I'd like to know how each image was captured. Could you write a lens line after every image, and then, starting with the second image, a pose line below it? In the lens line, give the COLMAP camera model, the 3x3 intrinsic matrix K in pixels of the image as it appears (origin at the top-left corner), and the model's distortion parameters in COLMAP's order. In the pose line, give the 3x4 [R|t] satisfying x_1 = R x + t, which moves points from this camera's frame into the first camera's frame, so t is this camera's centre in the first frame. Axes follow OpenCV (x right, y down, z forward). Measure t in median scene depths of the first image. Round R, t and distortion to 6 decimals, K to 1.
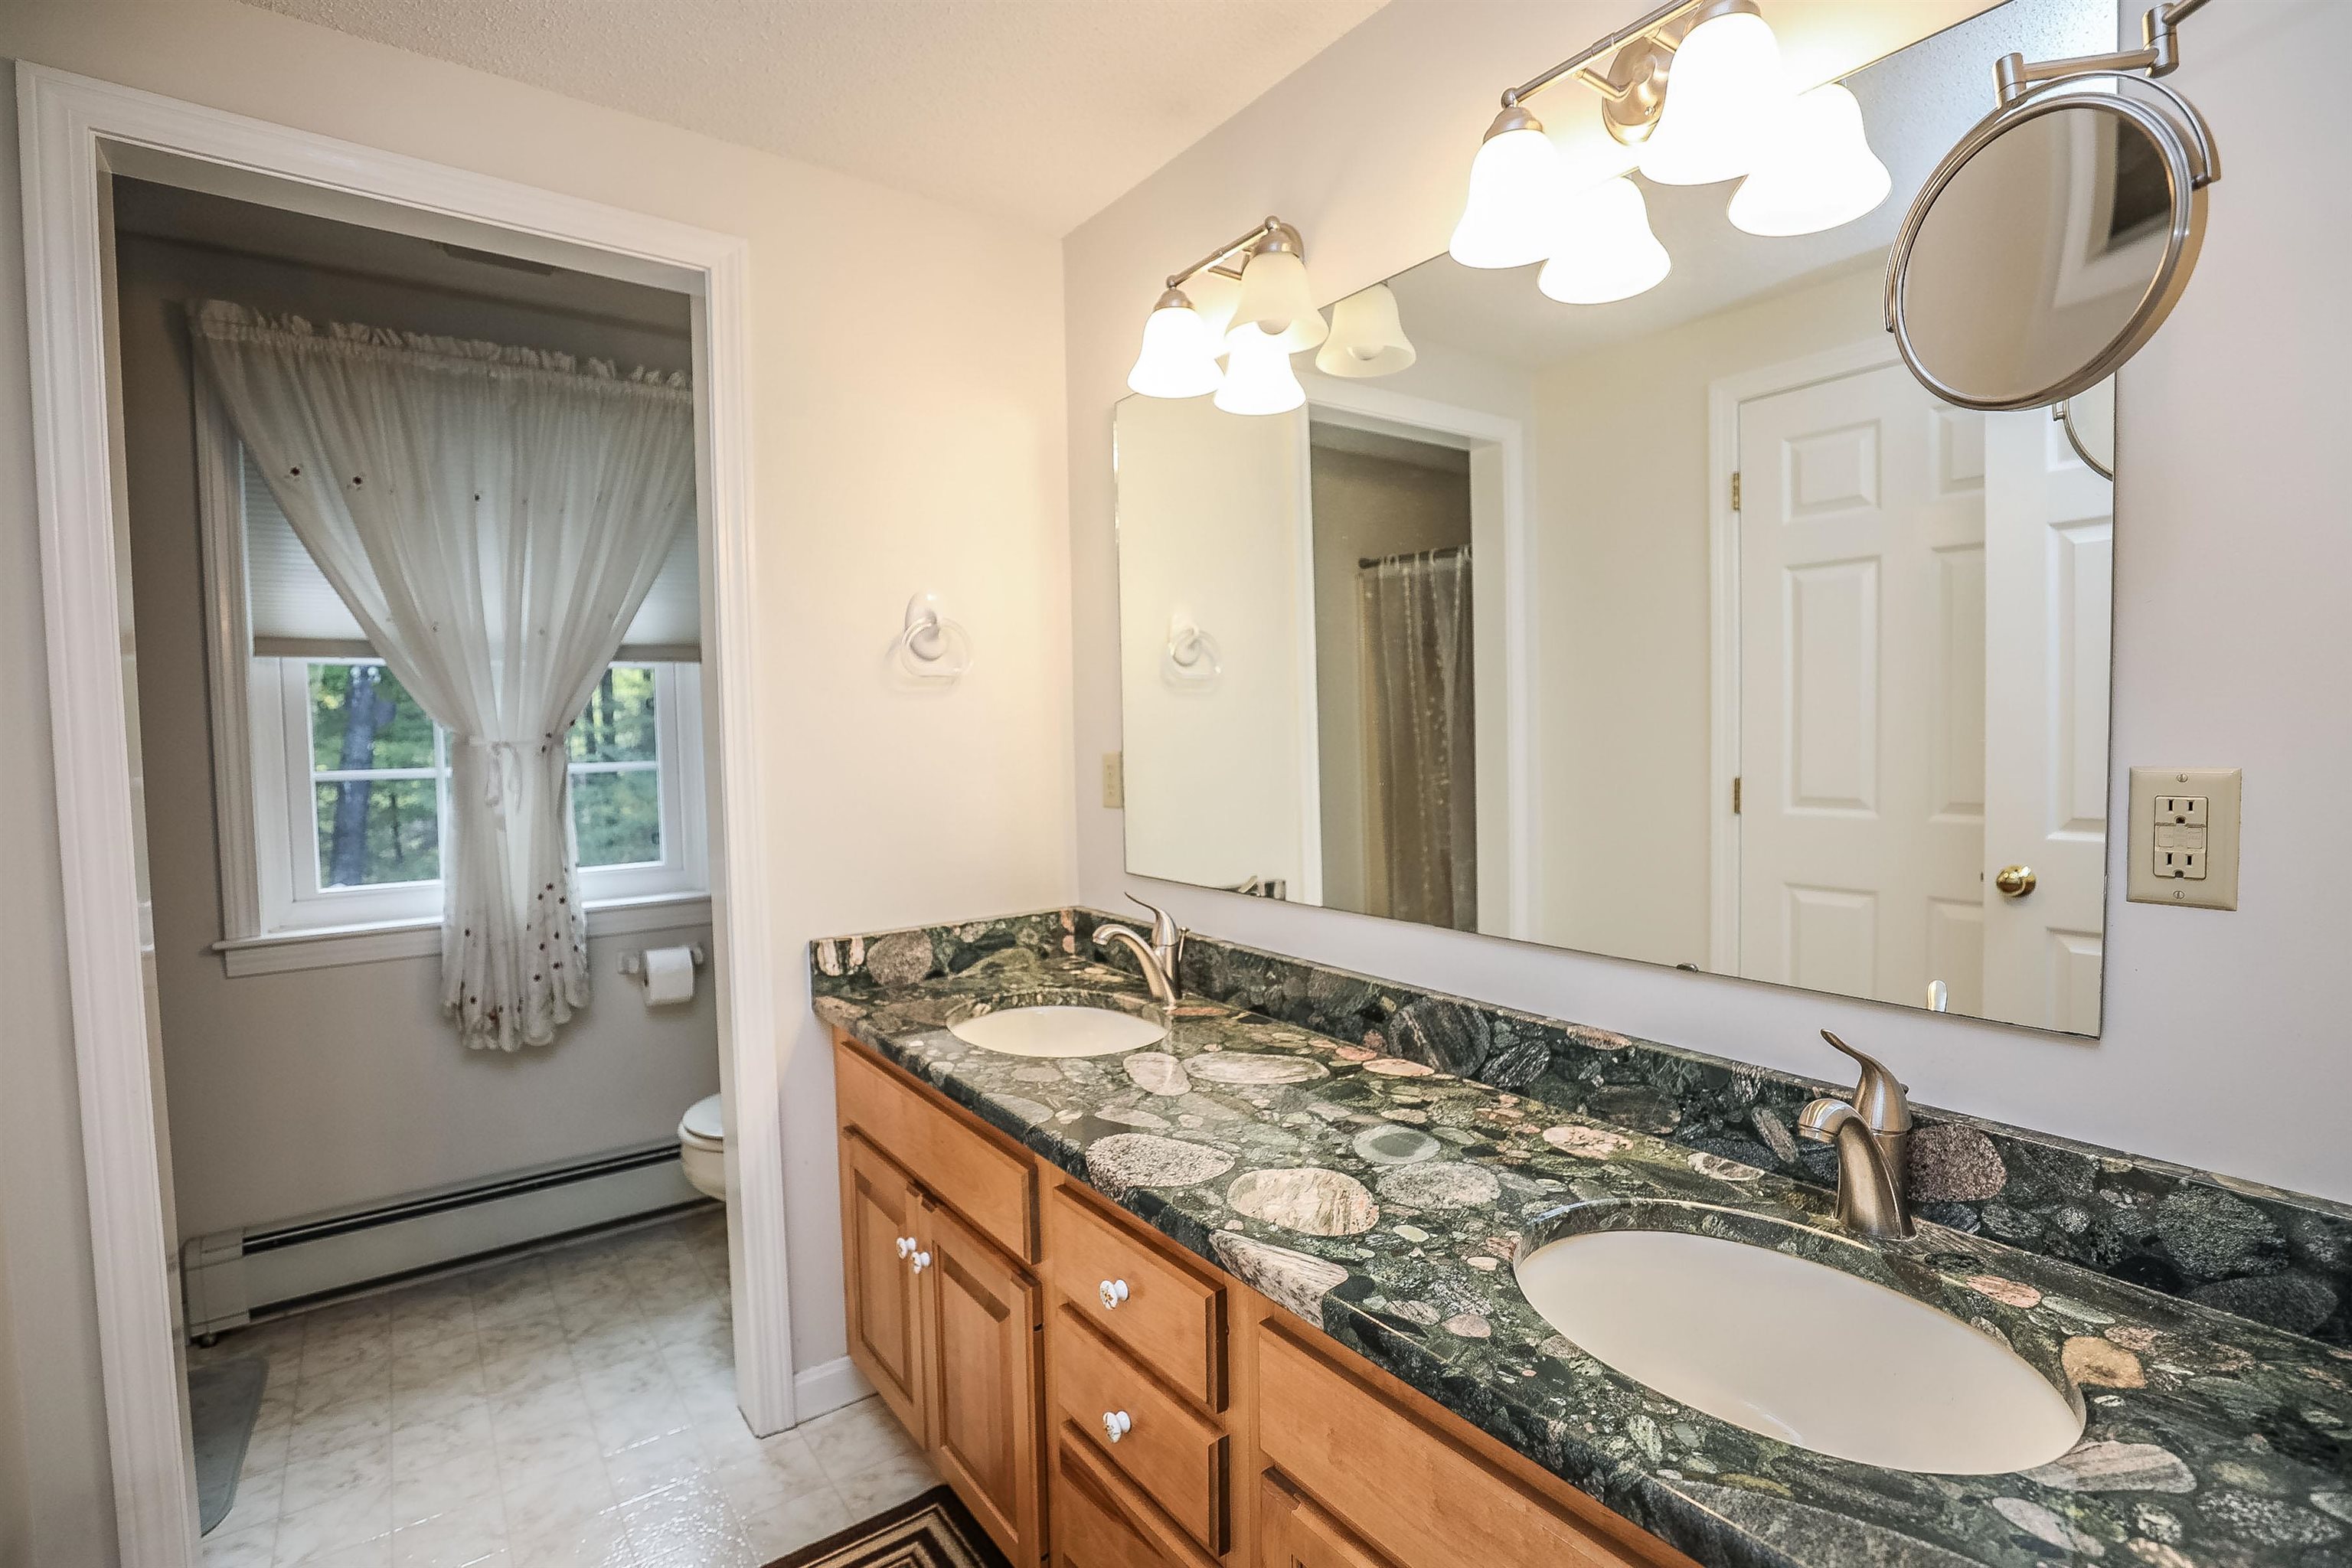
lens RADIAL K [[1061.5, 0, 1173.4], [0, 1061.5, 783.7], [0, 0, 1]] dist [-0.038821, 0.009621]
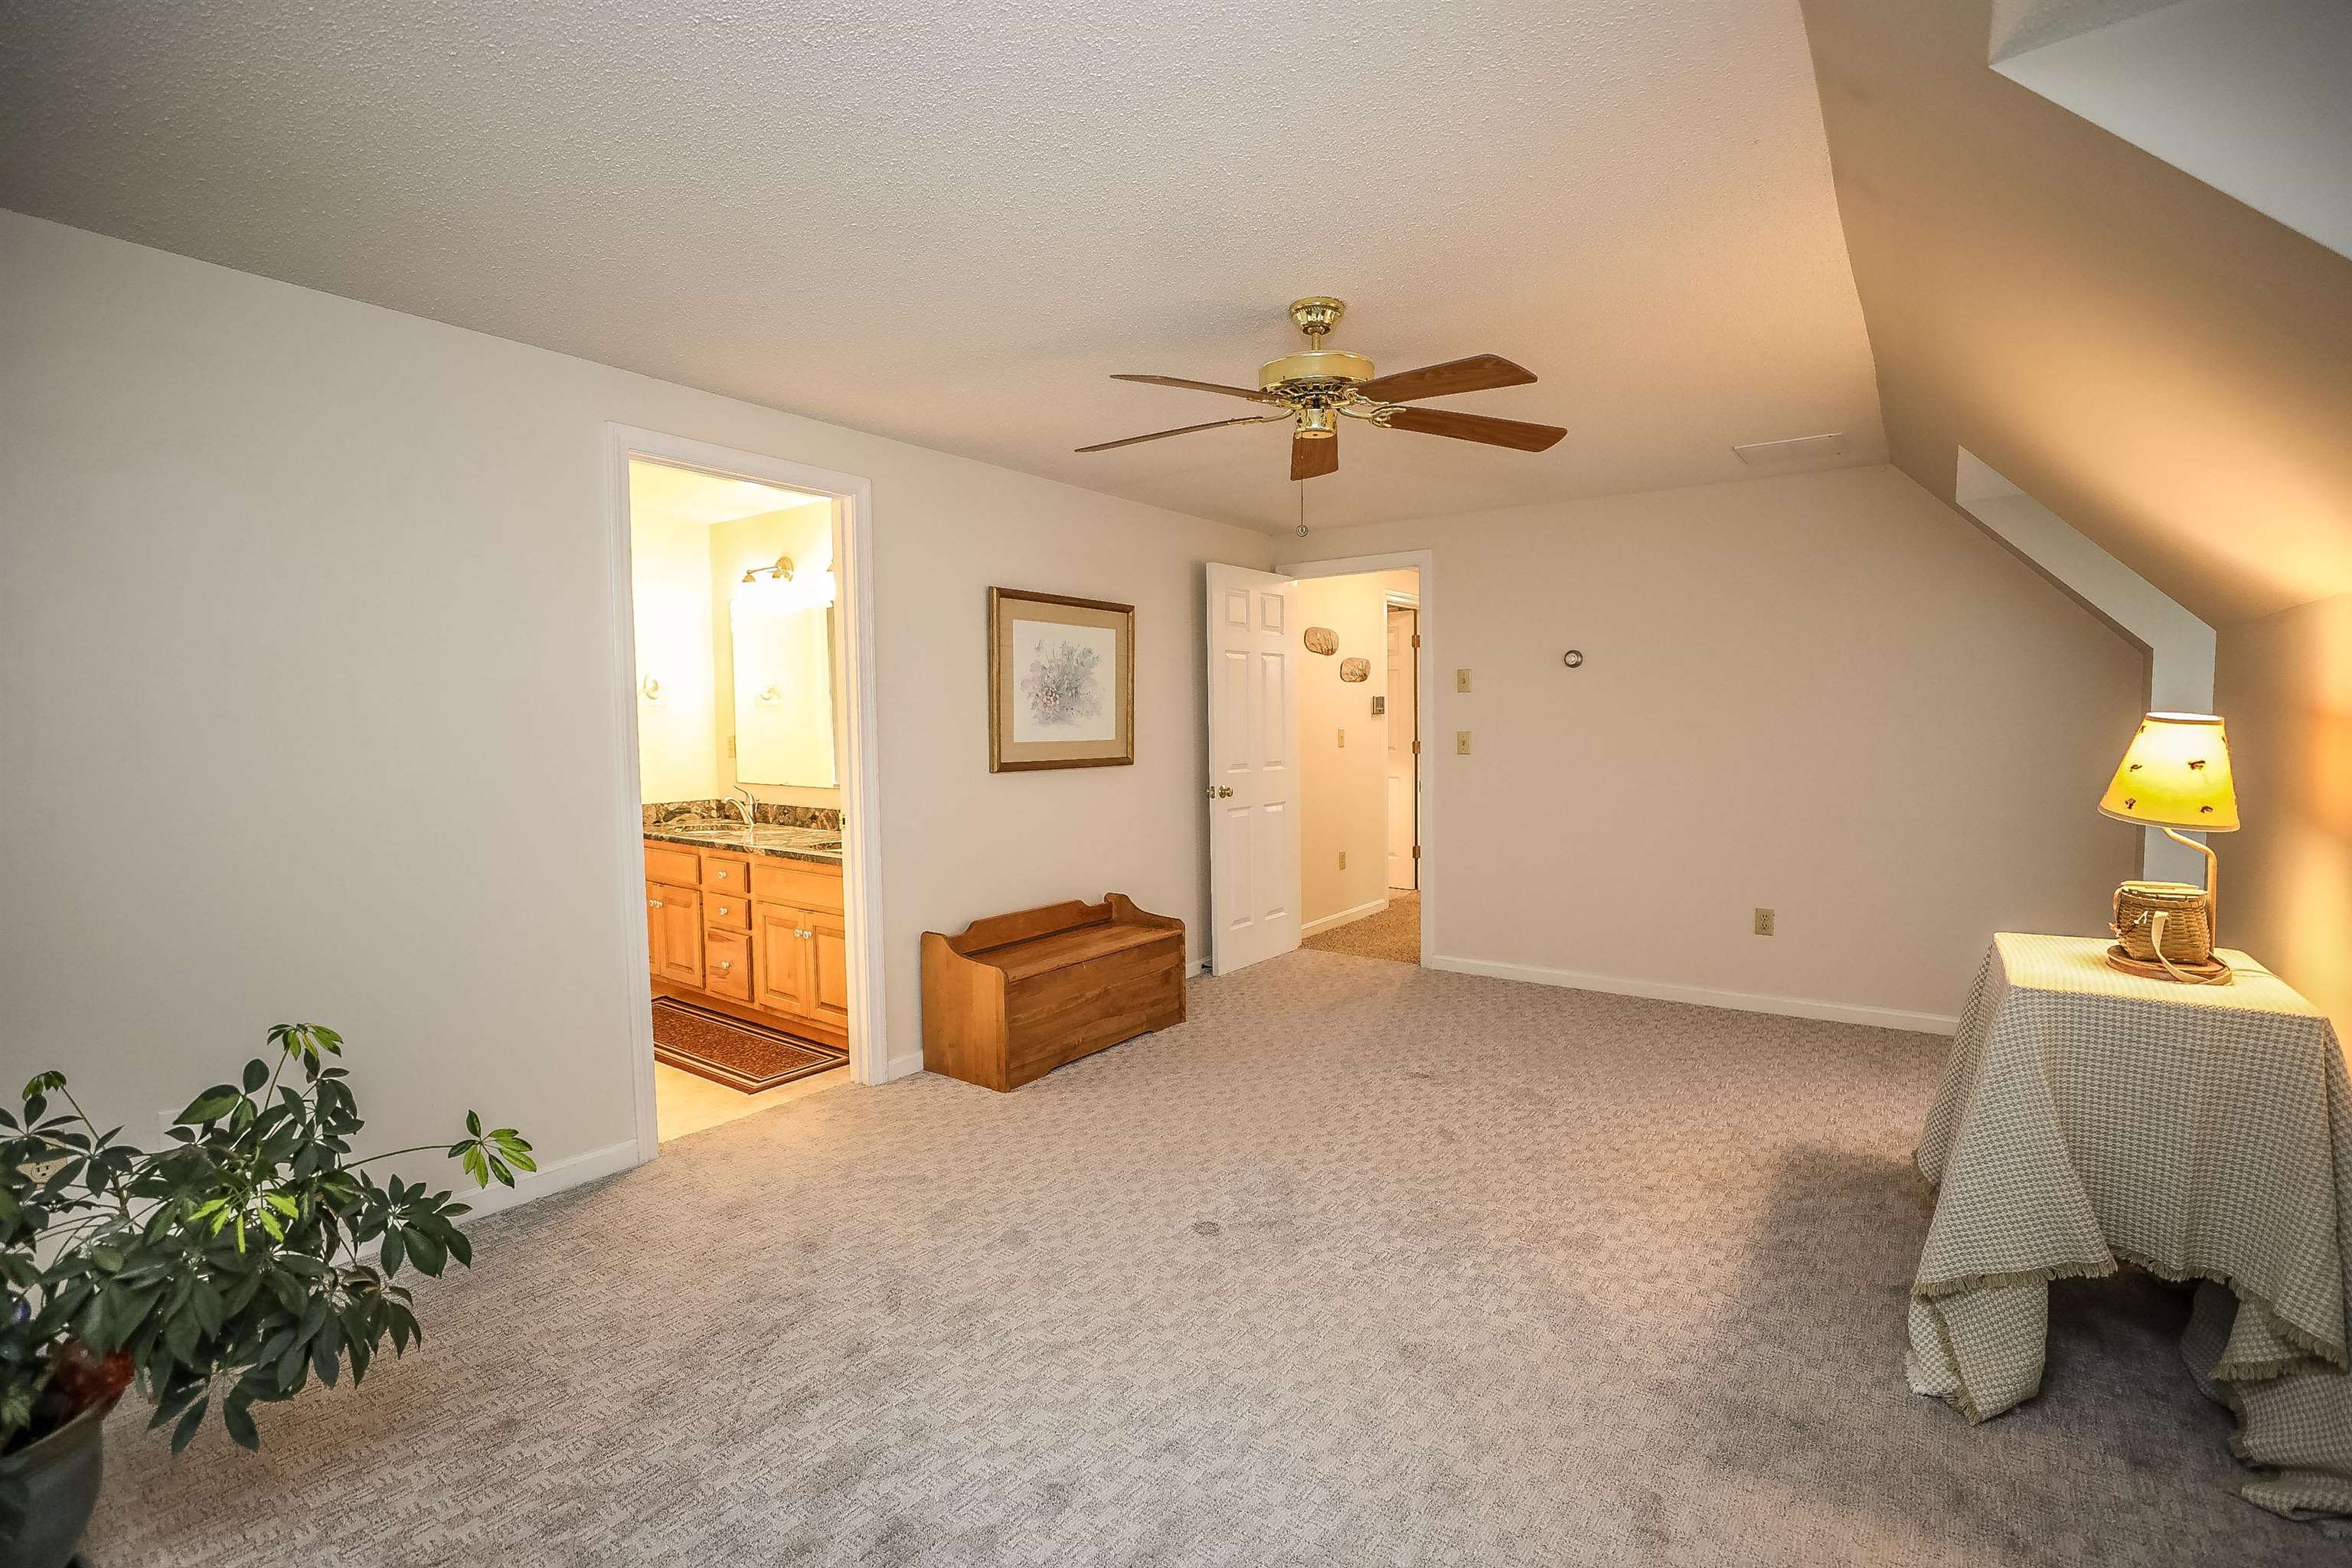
lens RADIAL K [[1061.5, 0, 1171.6], [0, 1061.5, 781.4], [0, 0, 1]] dist [-0.038821, 0.009621]
pose [[0.957362, -0.006237, 0.288824, 0.234374], [0.004192, 0.999962, 0.007698, 0.069277], [-0.288861, -0.006159, 0.957351, -1.819264]]
